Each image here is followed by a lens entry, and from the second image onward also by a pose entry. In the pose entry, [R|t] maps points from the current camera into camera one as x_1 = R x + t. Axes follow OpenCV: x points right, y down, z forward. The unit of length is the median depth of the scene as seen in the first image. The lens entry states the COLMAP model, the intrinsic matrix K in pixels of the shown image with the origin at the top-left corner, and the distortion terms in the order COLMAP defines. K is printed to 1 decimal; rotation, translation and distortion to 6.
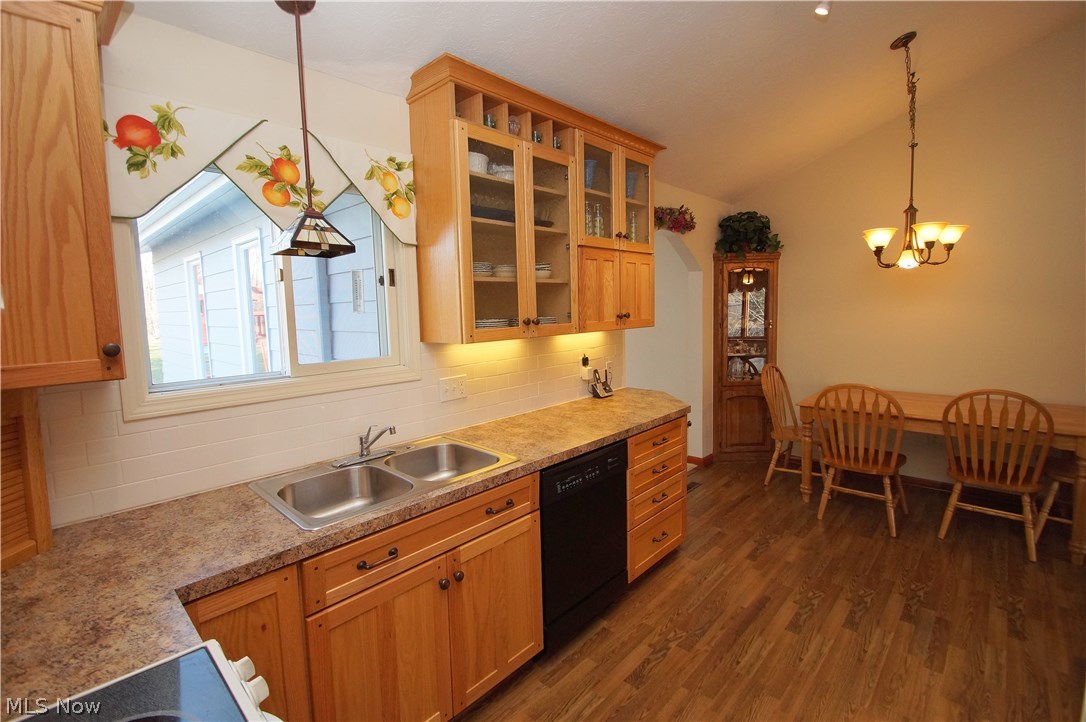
lens RADIAL K [[491.8, 0, 541.3], [0, 491.8, 349.2], [0, 0, 1]] dist [0.011006, -0.017468]
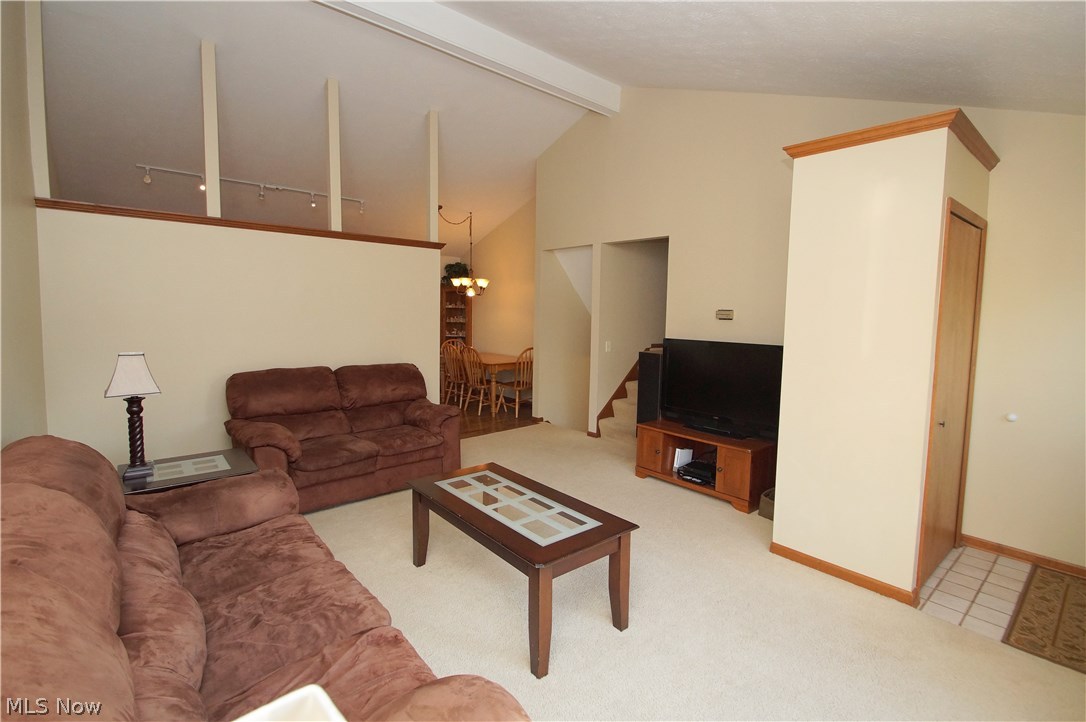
lens RADIAL K [[491.8, 0, 541.3], [0, 491.8, 349.2], [0, 0, 1]] dist [0.011006, -0.017468]
pose [[0.993366, 0.047694, -0.104635, 1.726682], [-0.048884, 0.998765, -0.008832, 0.116638], [0.104085, 0.013888, 0.994471, -1.626173]]
